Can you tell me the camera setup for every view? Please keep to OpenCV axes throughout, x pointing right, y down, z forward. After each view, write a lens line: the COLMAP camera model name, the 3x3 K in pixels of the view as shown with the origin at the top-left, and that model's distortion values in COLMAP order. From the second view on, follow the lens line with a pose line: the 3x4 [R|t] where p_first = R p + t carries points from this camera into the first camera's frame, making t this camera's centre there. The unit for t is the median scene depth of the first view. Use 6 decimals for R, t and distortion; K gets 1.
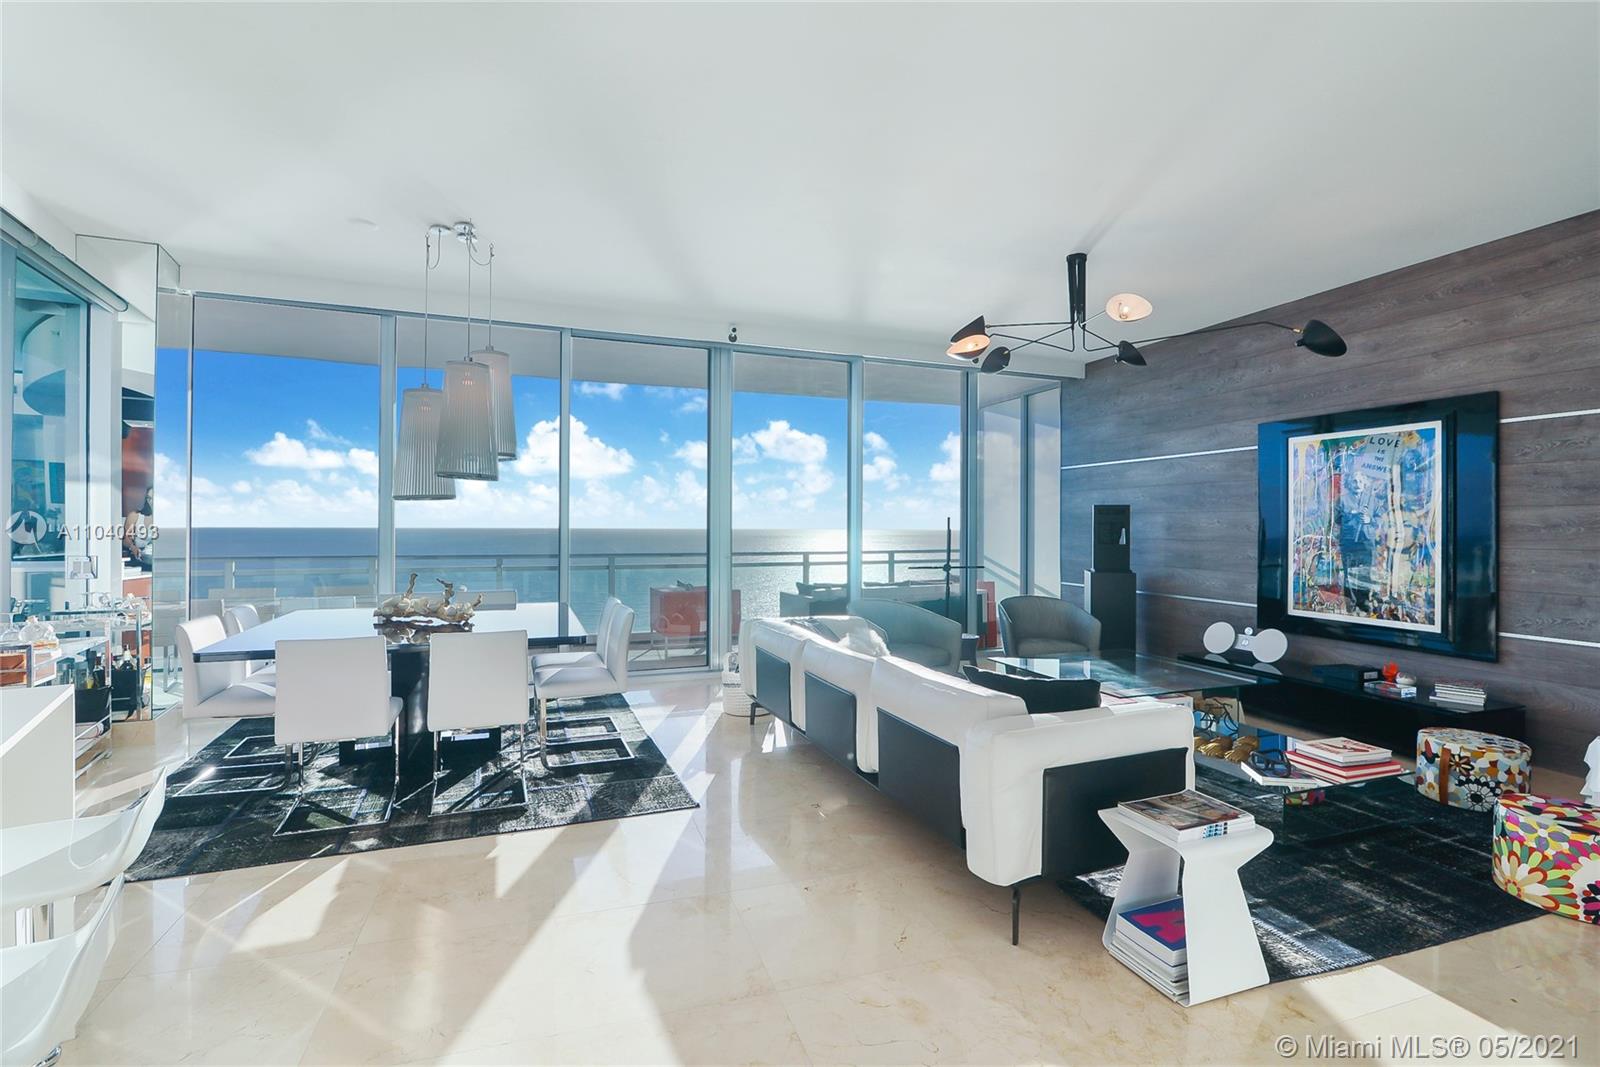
lens RADIAL K [[736.1, 0, 789.0], [0, 736.1, 527.9], [0, 0, 1]] dist [-0.017738, 0.000620]
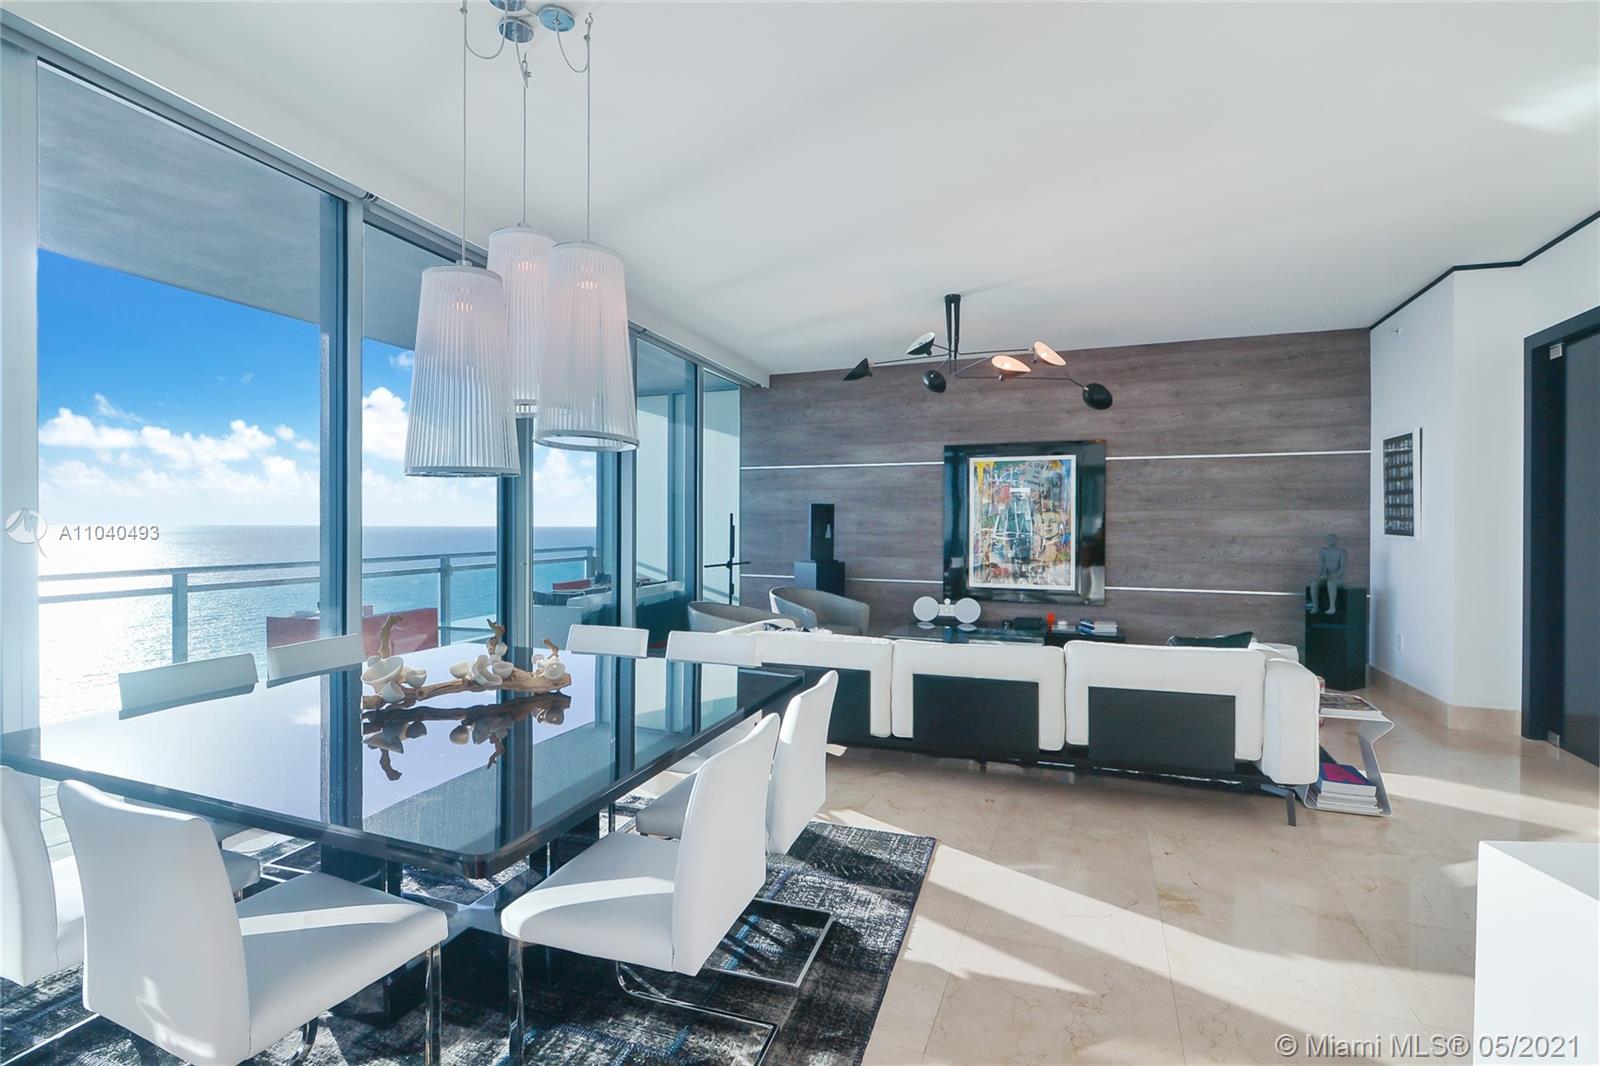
lens RADIAL K [[736.1, 0, 792.2], [0, 736.1, 529.0], [0, 0, 1]] dist [-0.017738, 0.000620]
pose [[0.645673, -0.007299, 0.763579, -0.564074], [0.002035, 0.999967, 0.007838, -0.001151], [-0.763611, -0.003507, 0.645667, 0.349394]]
